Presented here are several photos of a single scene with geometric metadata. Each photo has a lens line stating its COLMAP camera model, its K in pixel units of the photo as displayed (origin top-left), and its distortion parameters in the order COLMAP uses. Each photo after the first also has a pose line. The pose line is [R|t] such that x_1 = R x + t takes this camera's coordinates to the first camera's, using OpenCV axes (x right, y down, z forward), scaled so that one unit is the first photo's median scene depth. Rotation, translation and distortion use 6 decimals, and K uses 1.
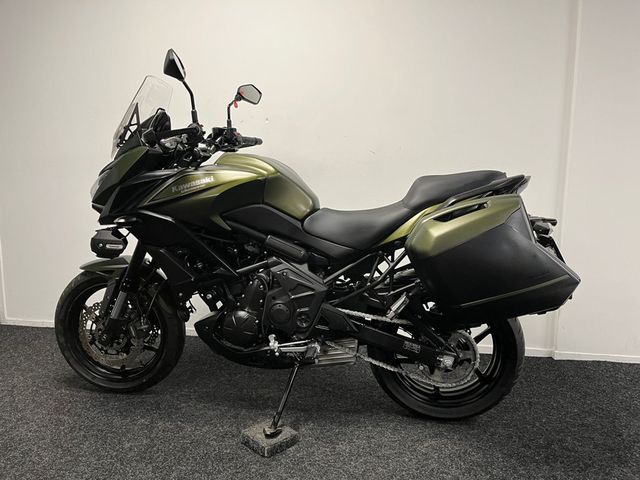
lens RADIAL K [[489.4, 0, 324.7], [0, 489.4, 243.5], [0, 0, 1]] dist [0.065913, -0.095963]
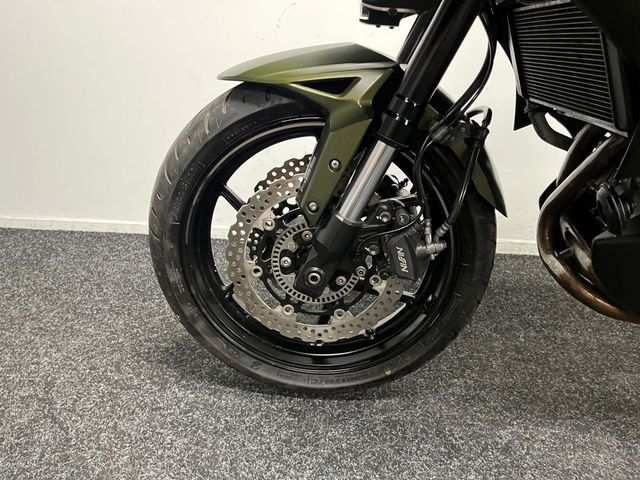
lens RADIAL K [[489.4, 0, 312.8], [0, 489.4, 240.7], [0, 0, 1]] dist [0.065913, -0.095963]
pose [[0.997856, -0.010725, 0.064568, -0.507720], [-0.003686, 0.975711, 0.219030, 0.093844], [-0.065348, -0.218799, 0.973579, 0.709619]]
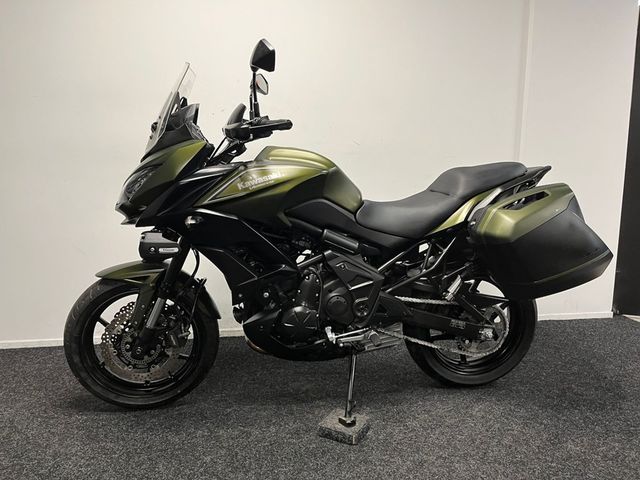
lens RADIAL K [[489.4, 0, 319.5], [0, 489.4, 244.1], [0, 0, 1]] dist [0.065913, -0.095963]
pose [[0.954067, -0.059414, 0.293644, -0.414133], [0.050213, 0.997985, 0.038782, -0.025382], [-0.295356, -0.022256, 0.955128, 0.043052]]
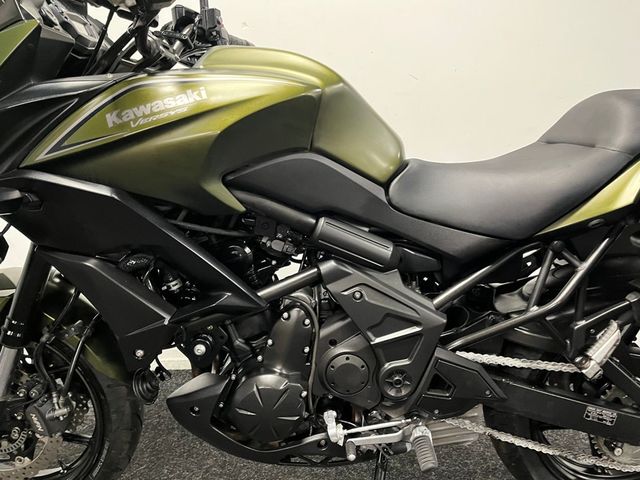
lens RADIAL K [[489.4, 0, 324.8], [0, 489.4, 243.7], [0, 0, 1]] dist [0.065913, -0.095963]
pose [[0.986982, -0.051971, 0.152201, -0.182405], [0.041535, 0.996614, 0.070966, -0.025055], [-0.155374, -0.063721, 0.985798, 0.511634]]
